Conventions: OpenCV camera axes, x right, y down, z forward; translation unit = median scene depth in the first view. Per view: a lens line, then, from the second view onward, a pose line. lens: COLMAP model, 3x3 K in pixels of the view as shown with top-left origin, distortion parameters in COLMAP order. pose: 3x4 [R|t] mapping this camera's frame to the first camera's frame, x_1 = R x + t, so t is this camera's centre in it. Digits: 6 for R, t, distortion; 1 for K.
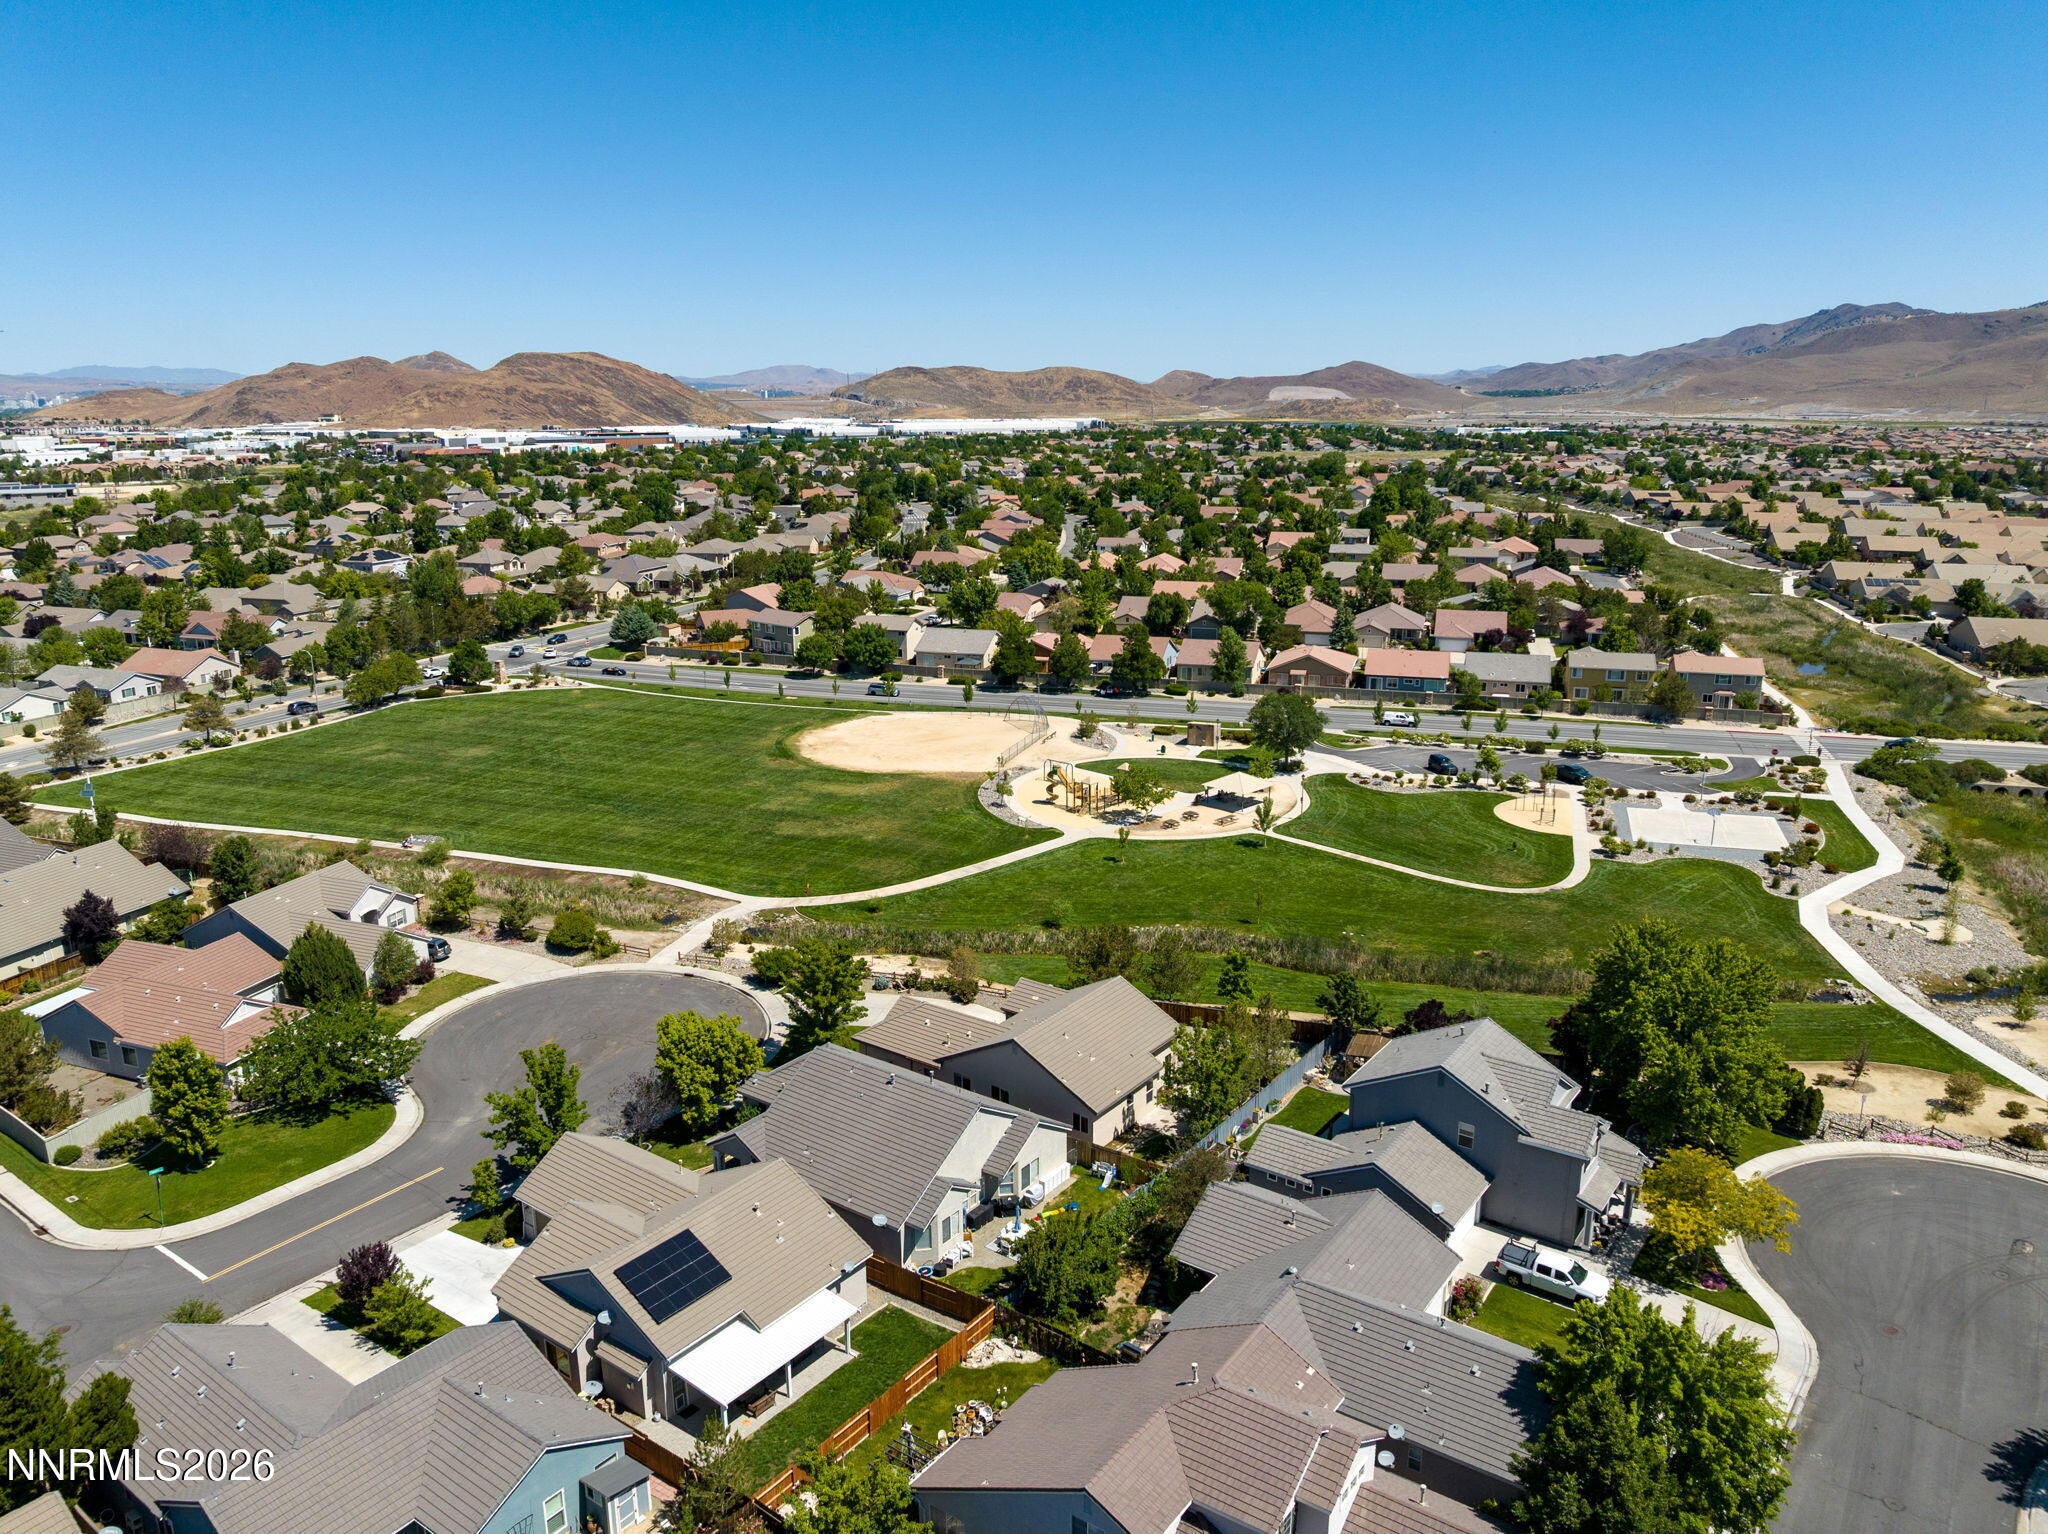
lens RADIAL K [[1350.3, 0, 947.0], [0, 1350.3, 767.5], [0, 0, 1]] dist [0.001627, -0.078138]
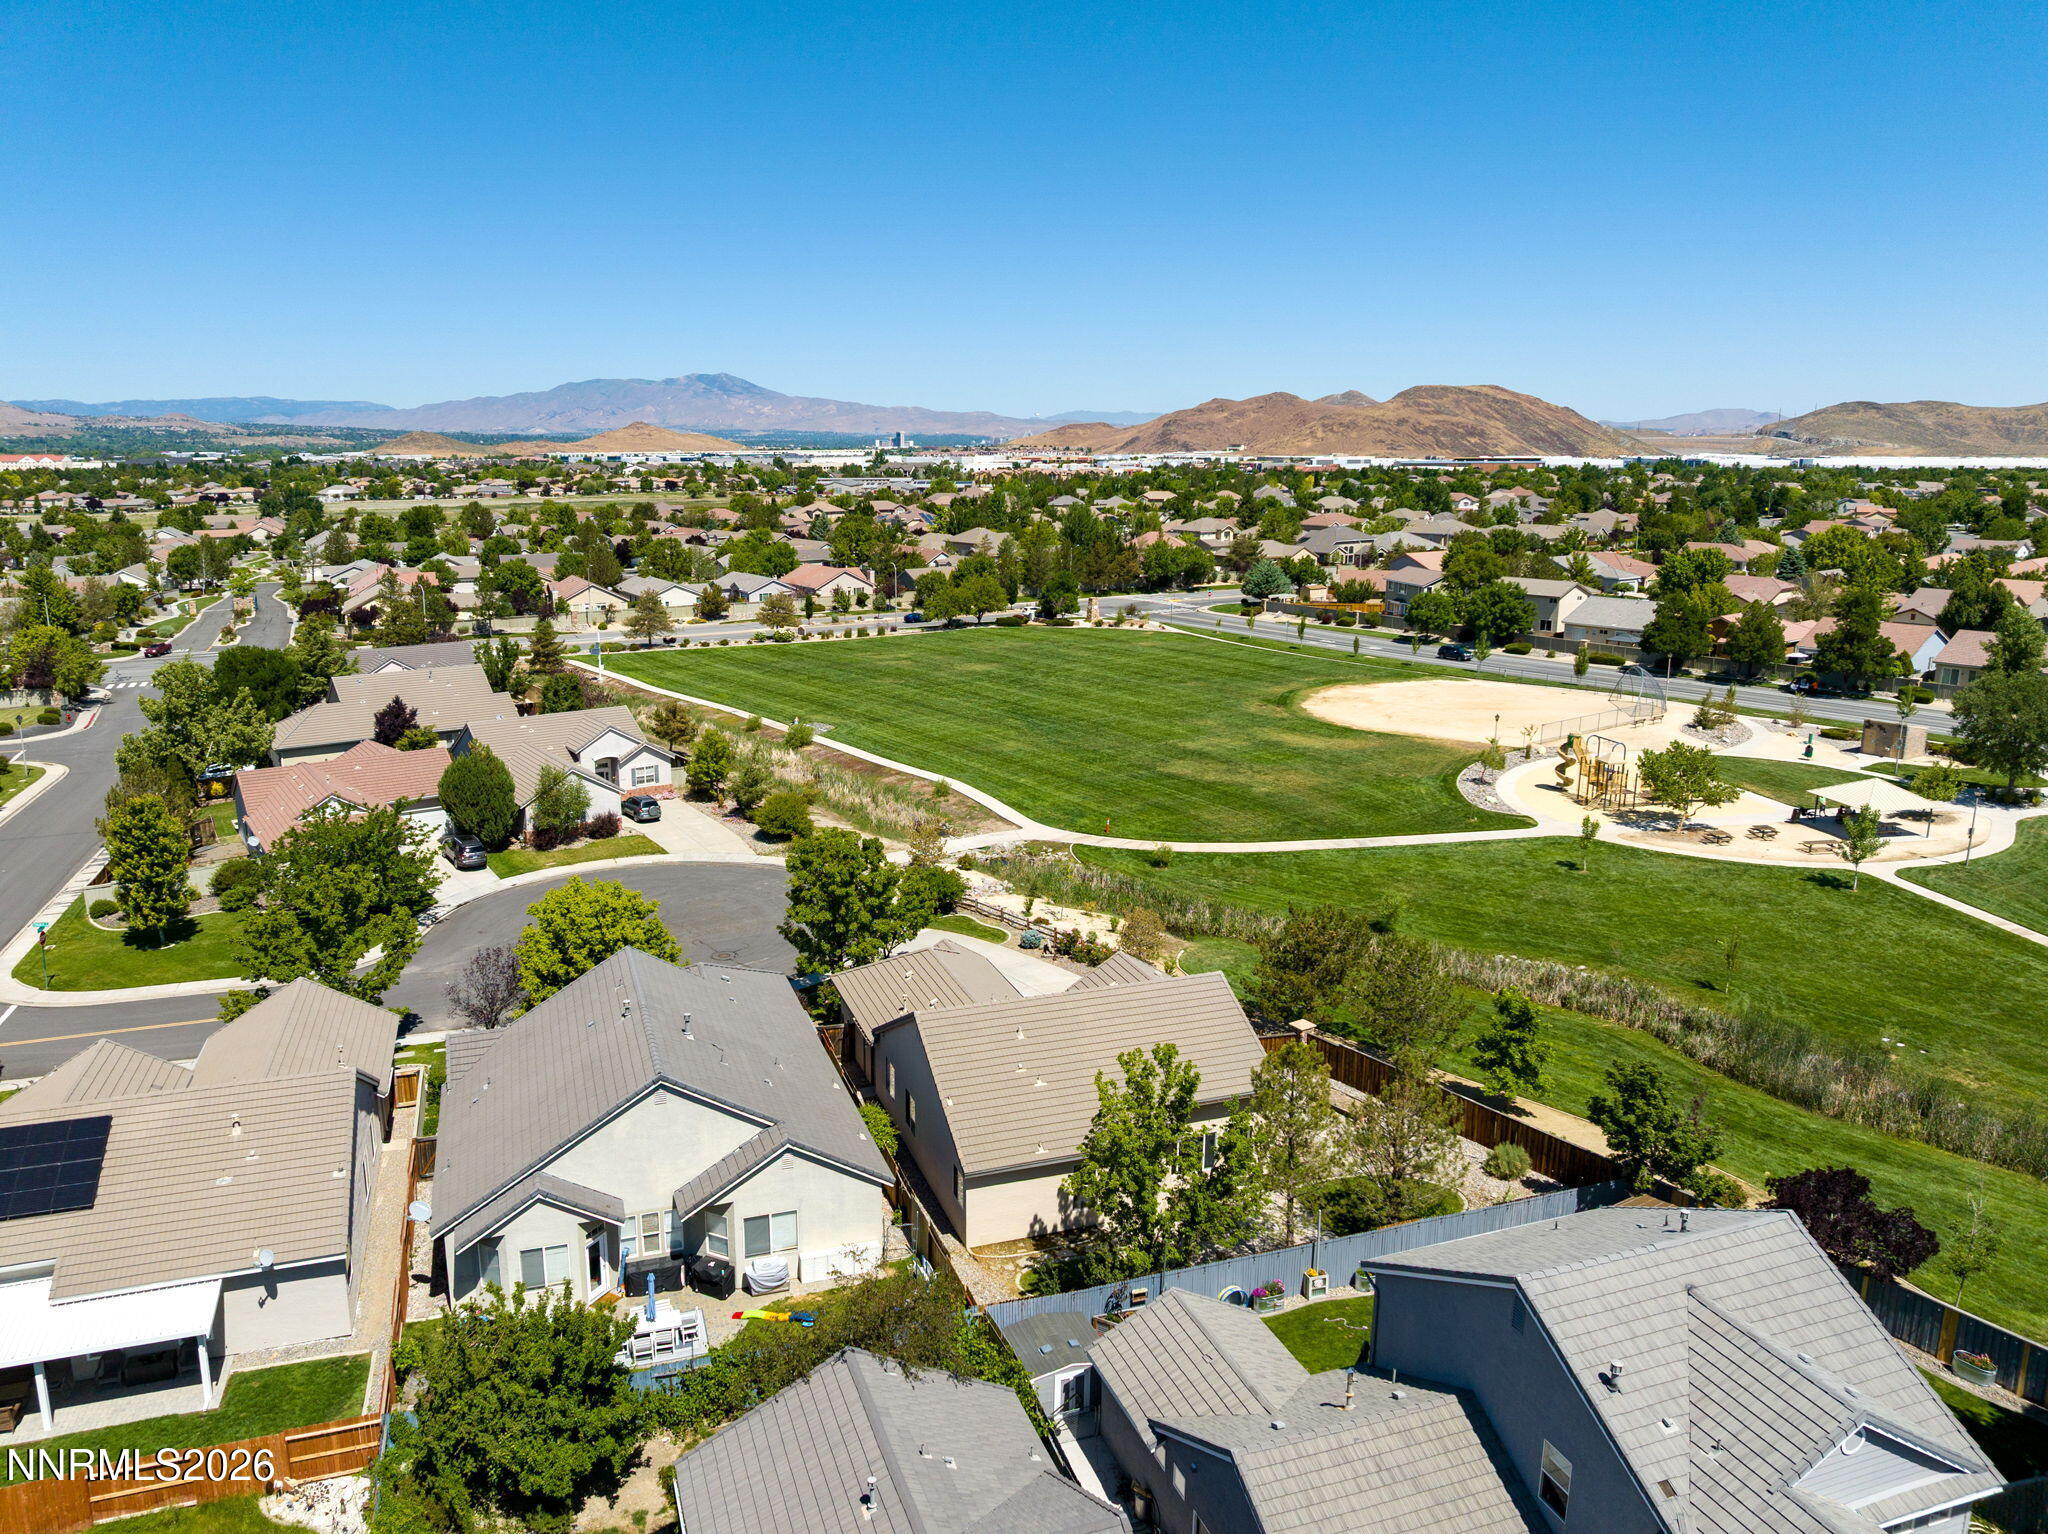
lens RADIAL K [[1369.2, 0, 1006.9], [0, 1369.2, 764.6], [0, 0, 1]] dist [-0.023243, -0.015830]
pose [[0.844262, 0.133613, -0.519008, 0.207294], [-0.145000, 0.989253, 0.018803, 0.043710], [0.515942, 0.059381, 0.854563, 0.285110]]
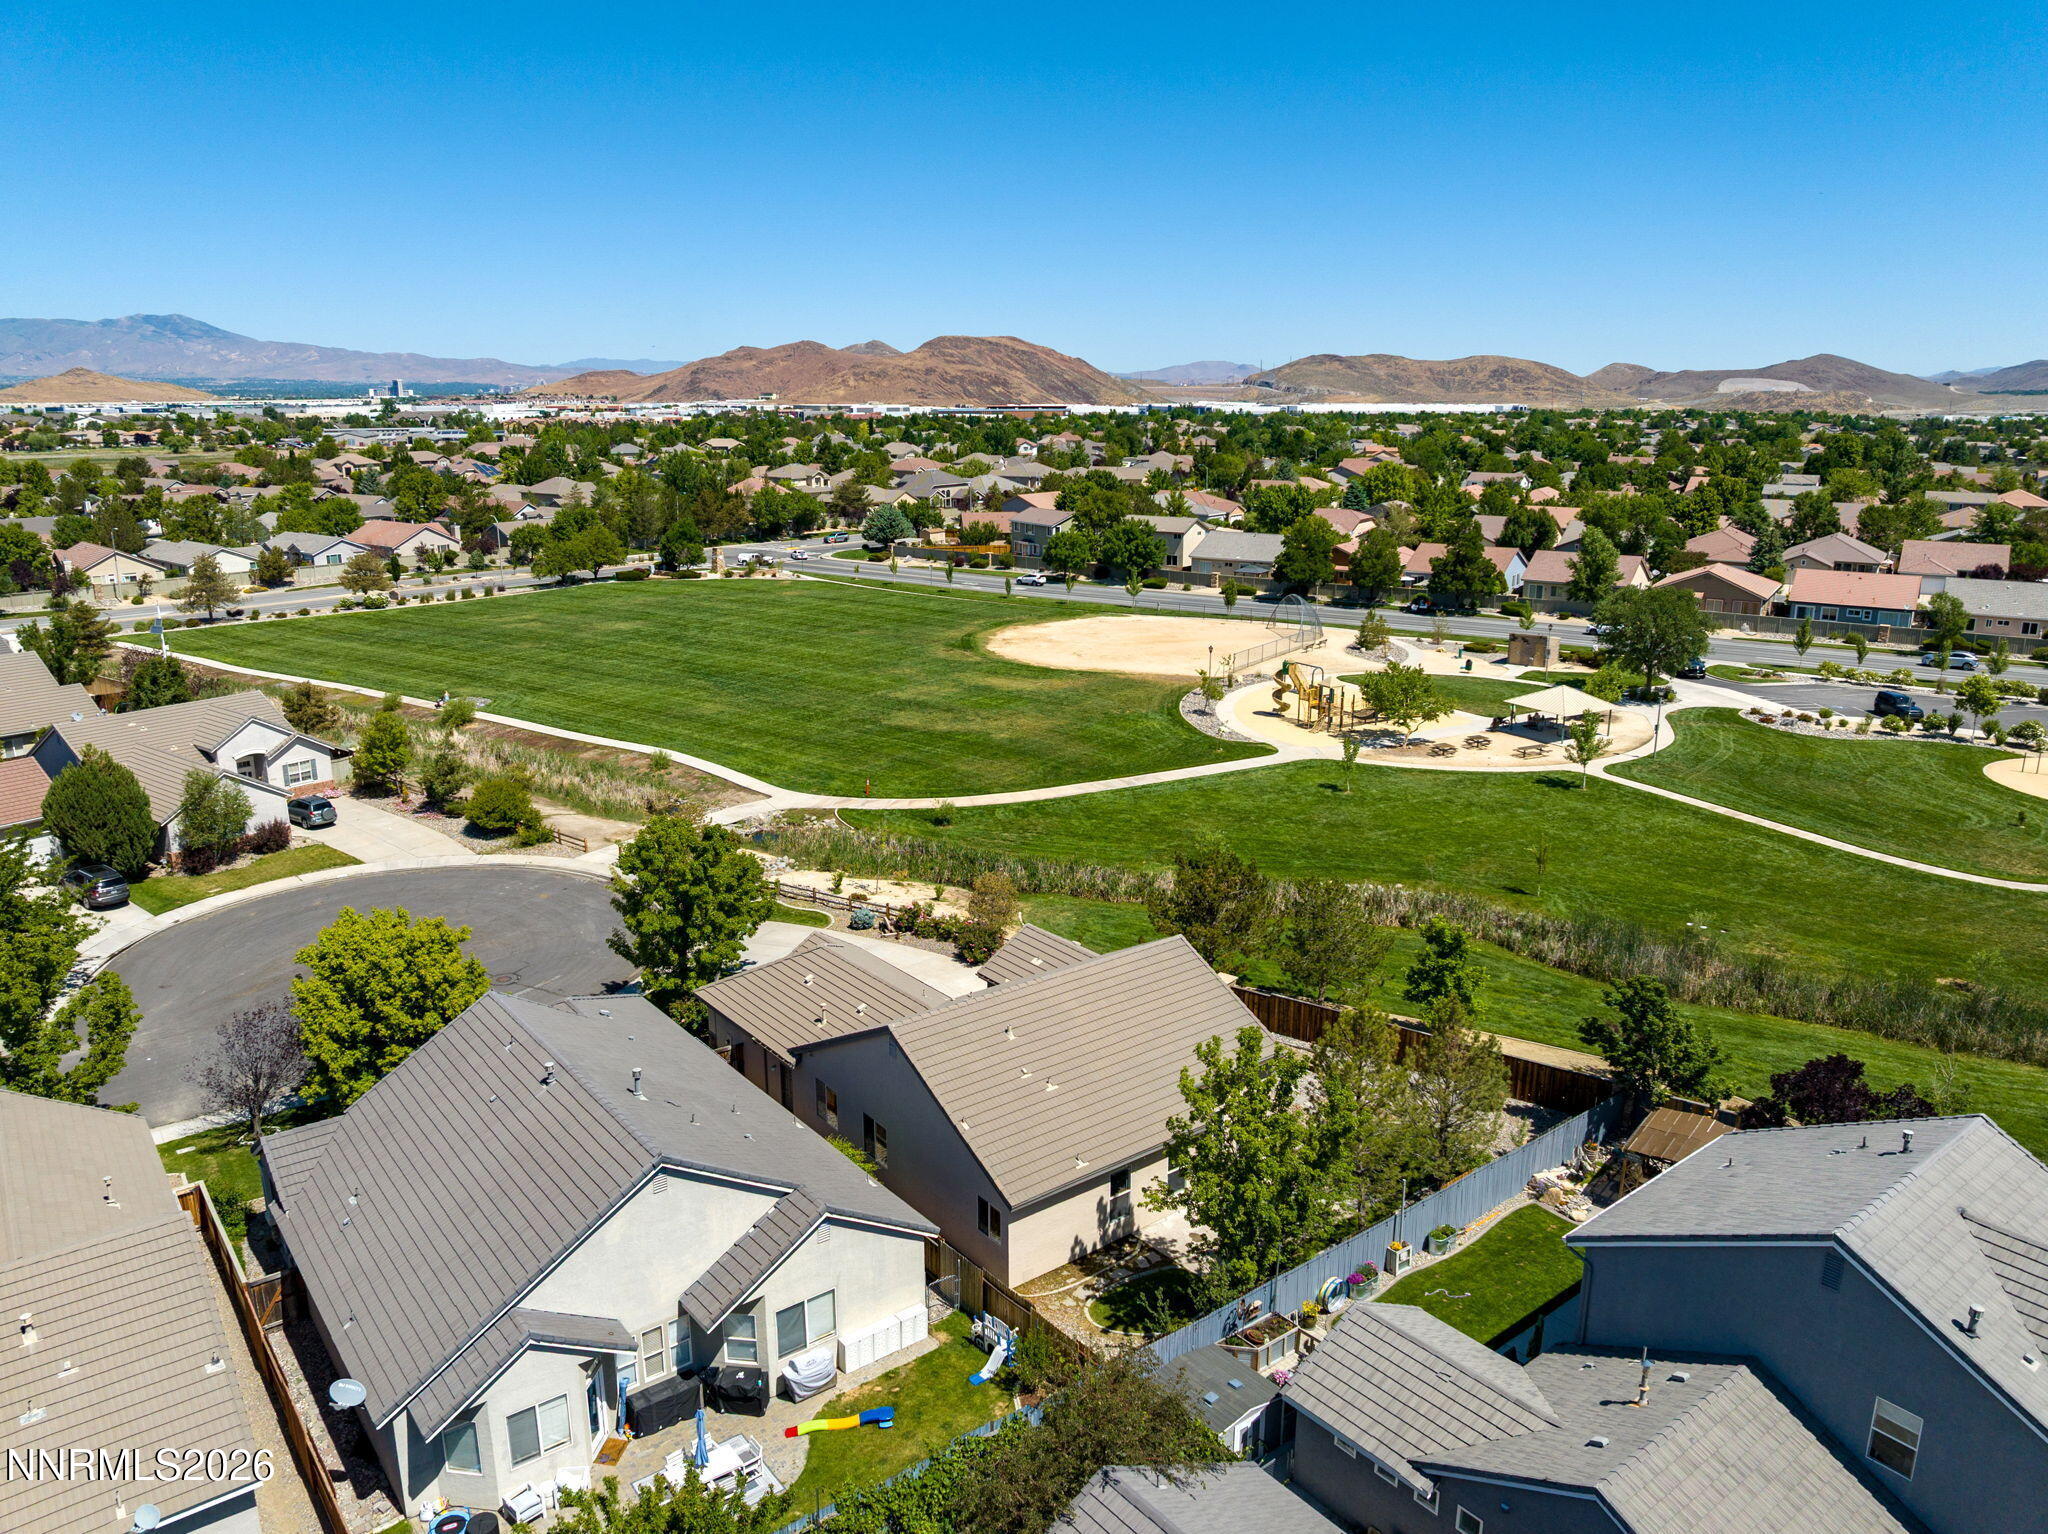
lens RADIAL K [[1369.2, 0, 1006.9], [0, 1369.2, 764.6], [0, 0, 1]] dist [-0.023243, -0.015830]
pose [[0.970877, 0.079323, -0.226067, 0.108504], [-0.077002, 0.996848, 0.019080, 0.051998], [0.226868, -0.001117, 0.973925, 0.292213]]
